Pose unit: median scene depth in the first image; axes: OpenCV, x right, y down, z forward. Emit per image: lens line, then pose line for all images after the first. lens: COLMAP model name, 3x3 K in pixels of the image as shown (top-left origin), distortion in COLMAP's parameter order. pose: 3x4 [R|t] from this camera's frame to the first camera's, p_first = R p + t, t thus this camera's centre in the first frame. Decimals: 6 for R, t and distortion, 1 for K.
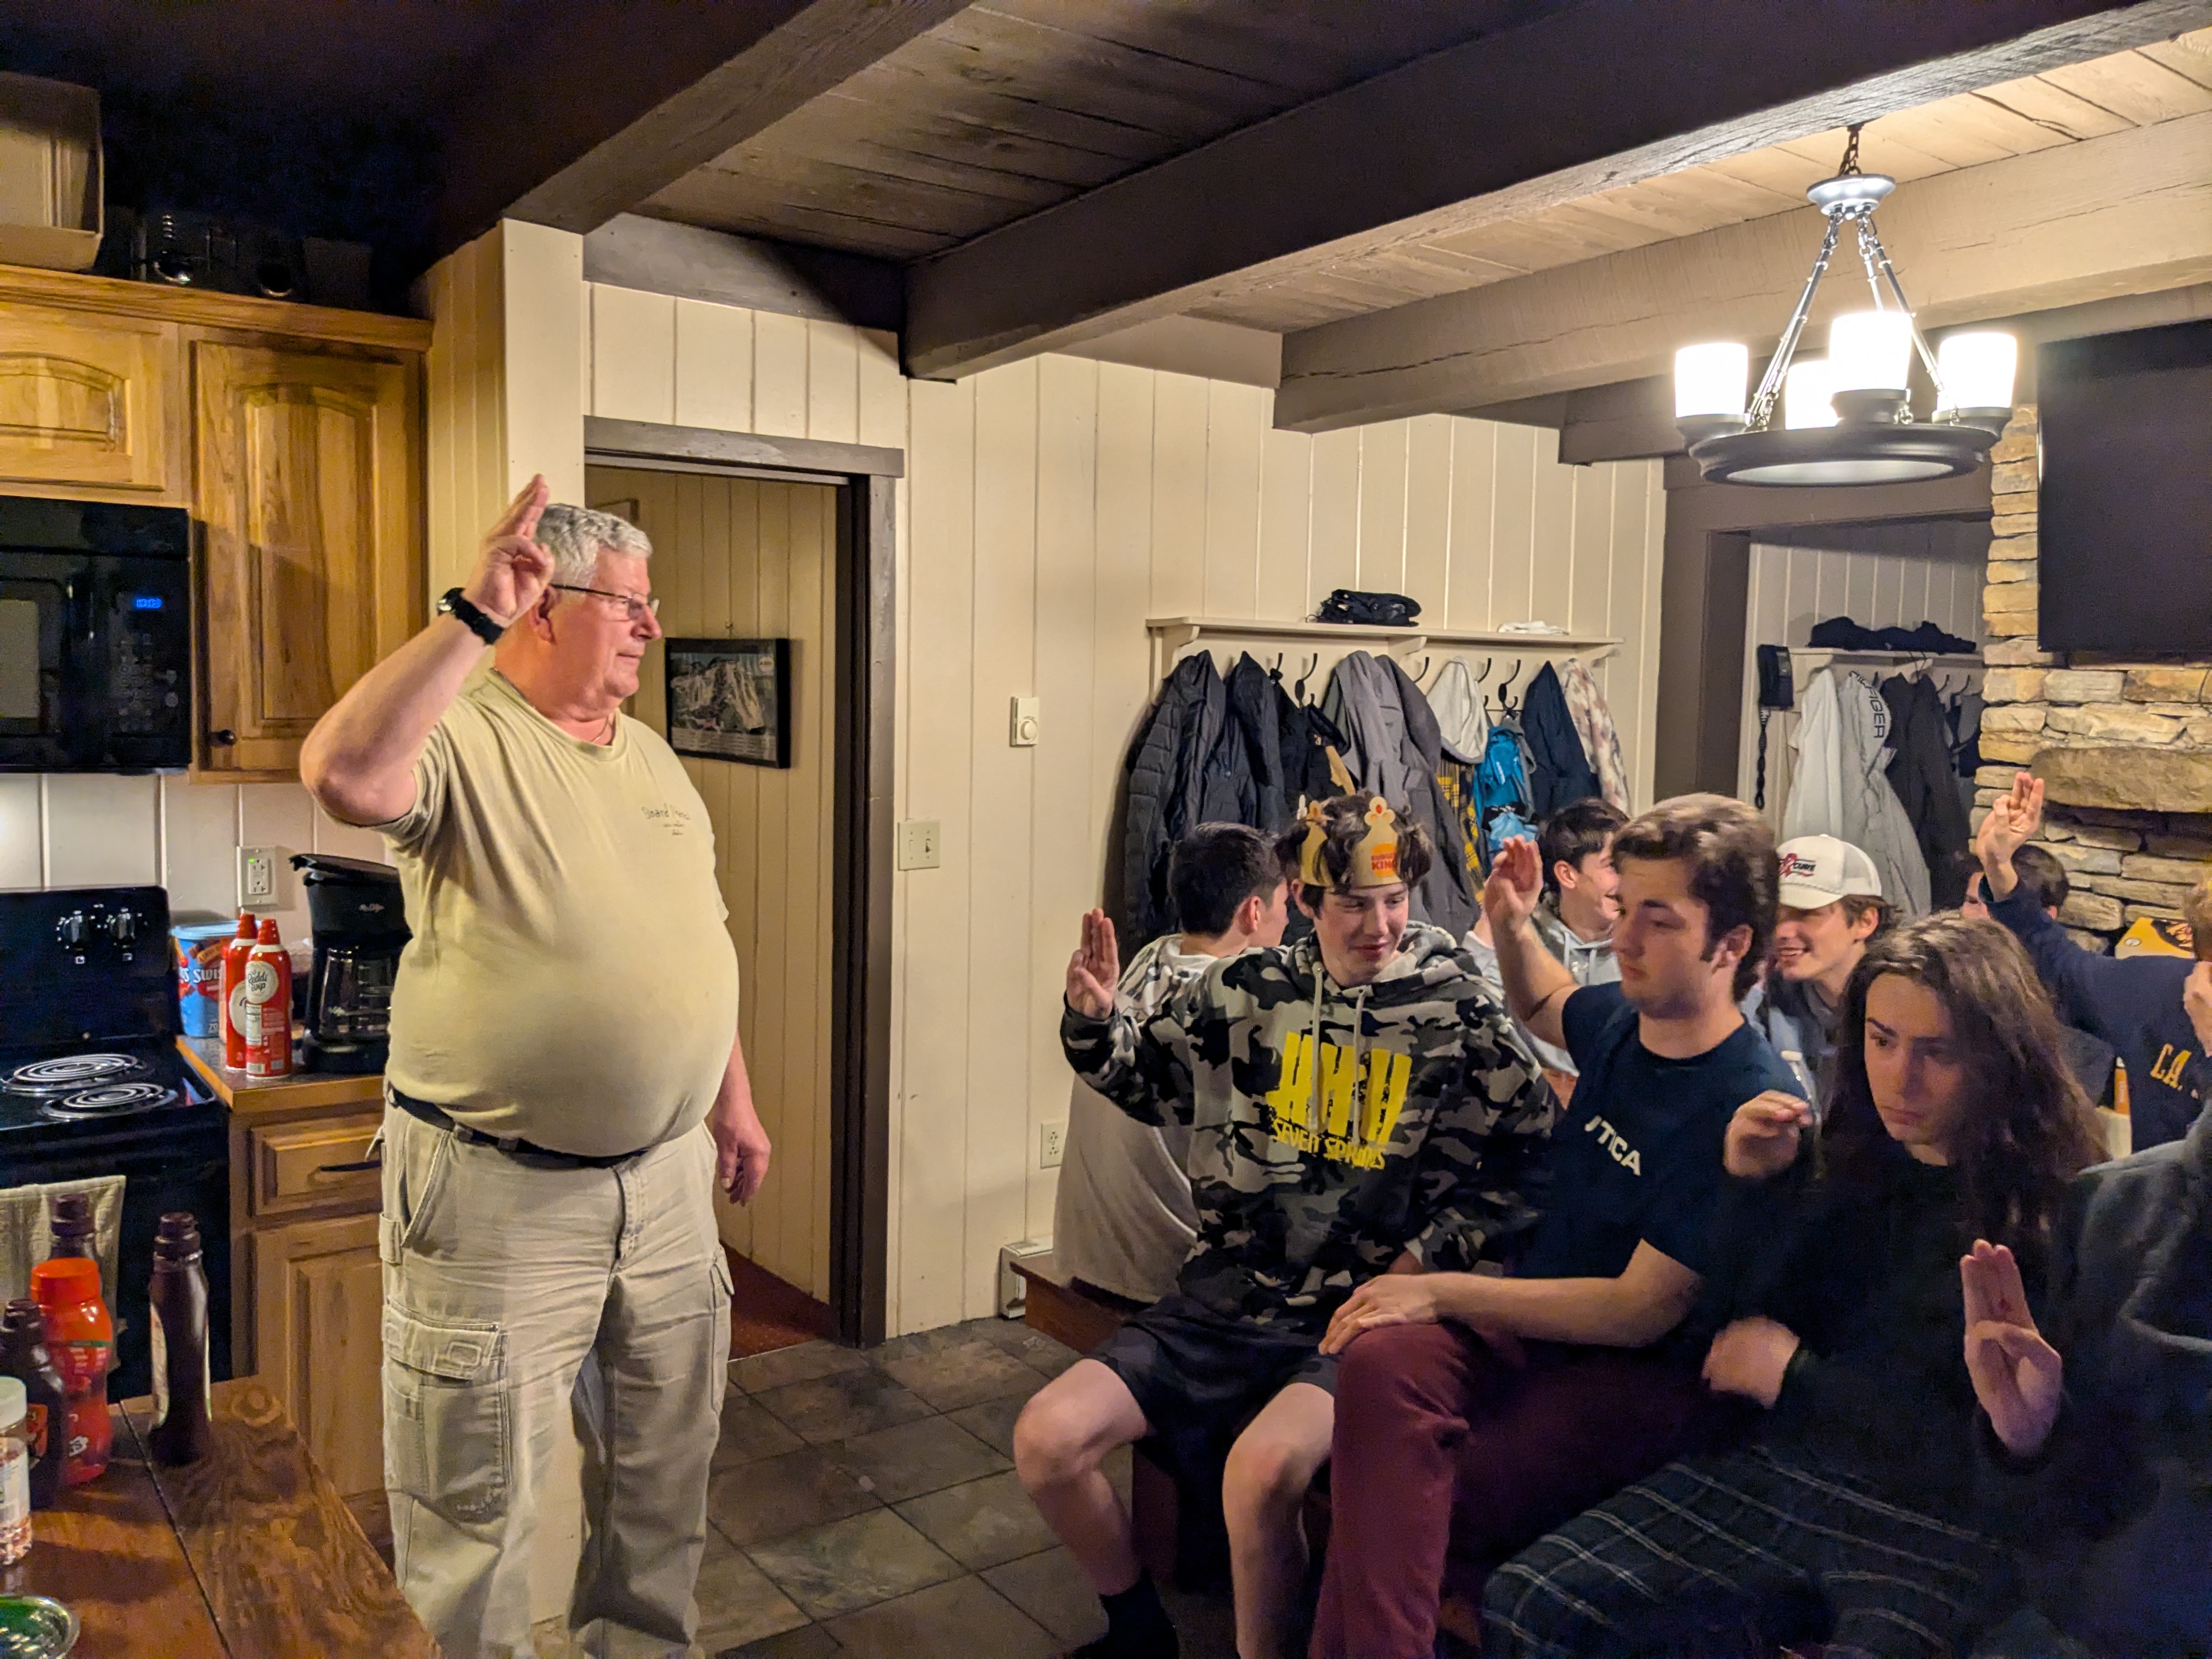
lens RADIAL K [[1748.0, 0, 1084.4], [0, 1748.0, 815.2], [0, 0, 1]] dist [0.044203, -0.071630]
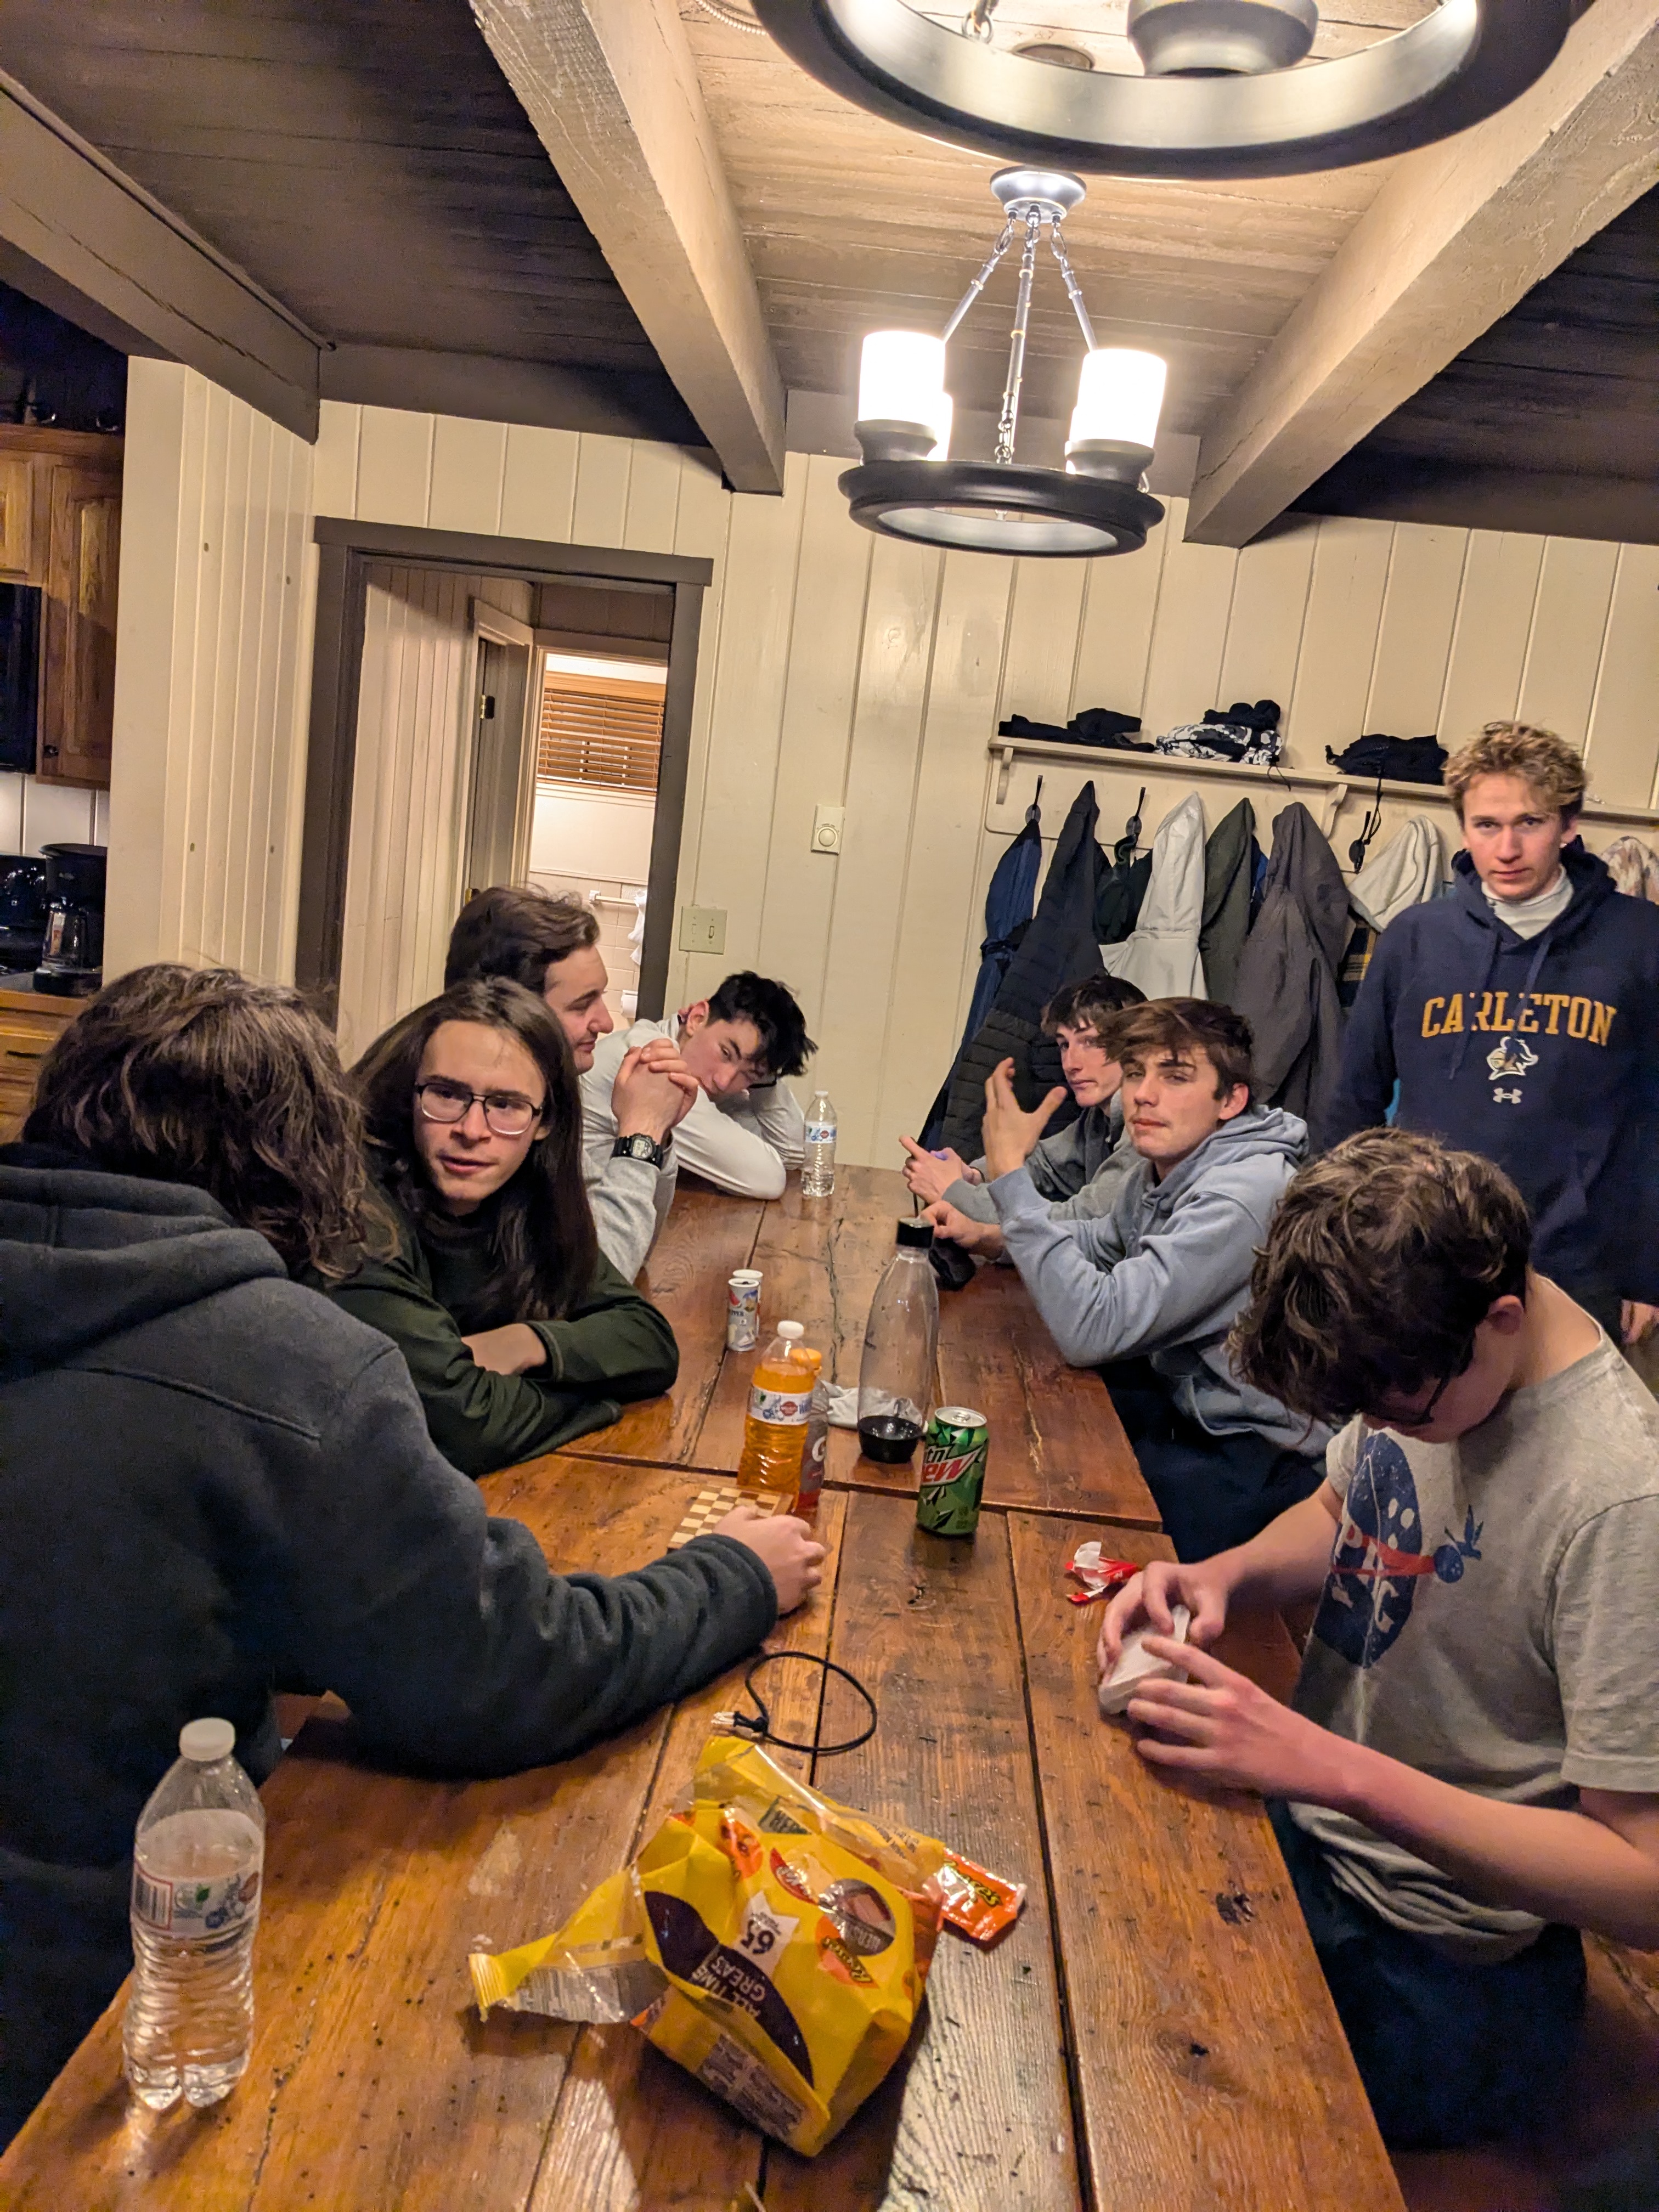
lens RADIAL K [[1748.0, 0, 831.8], [0, 1748.0, 1113.0], [0, 0, 1]] dist [0.044203, -0.071630]
pose [[0.782583, 0.174669, -0.597541, 0.888749], [-0.142865, 0.984605, 0.100707, 0.010175], [0.605932, 0.006557, 0.795489, 0.250847]]
